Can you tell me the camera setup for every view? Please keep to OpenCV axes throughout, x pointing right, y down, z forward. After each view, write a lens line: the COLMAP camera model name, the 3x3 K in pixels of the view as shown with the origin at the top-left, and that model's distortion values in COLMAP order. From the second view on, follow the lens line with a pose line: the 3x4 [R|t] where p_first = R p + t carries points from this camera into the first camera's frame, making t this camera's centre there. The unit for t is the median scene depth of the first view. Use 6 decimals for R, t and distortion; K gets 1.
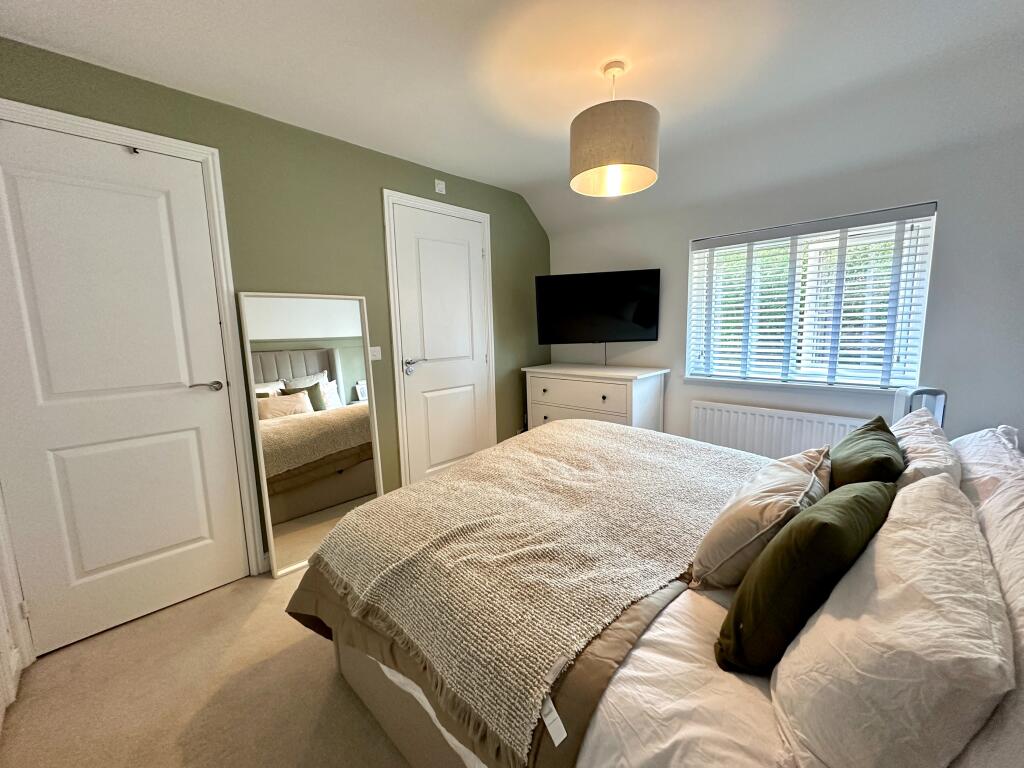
lens RADIAL K [[411.0, 0, 512.6], [0, 411.0, 383.5], [0, 0, 1]] dist [-0.002659, 0.000277]
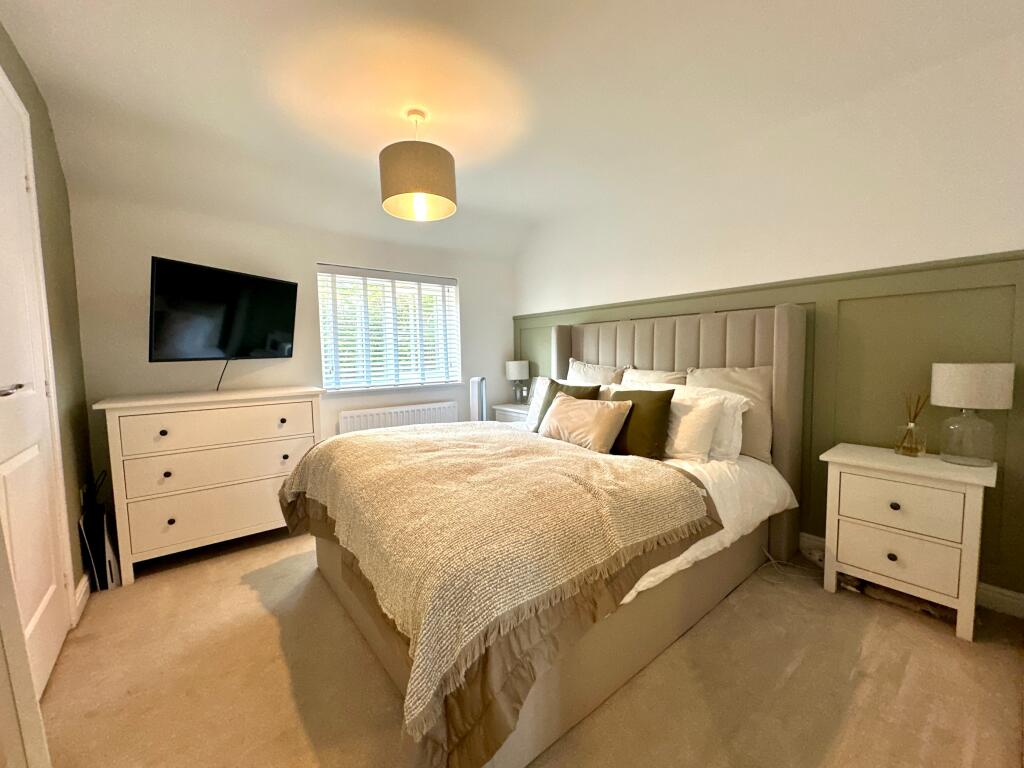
lens RADIAL K [[411.0, 0, 511.7], [0, 411.0, 385.0], [0, 0, 1]] dist [-0.002659, 0.000277]
pose [[0.124284, -0.049503, 0.991011, -0.668272], [0.149643, 0.988267, 0.030599, 0.007760], [-0.980898, 0.144495, 0.130233, 0.489622]]
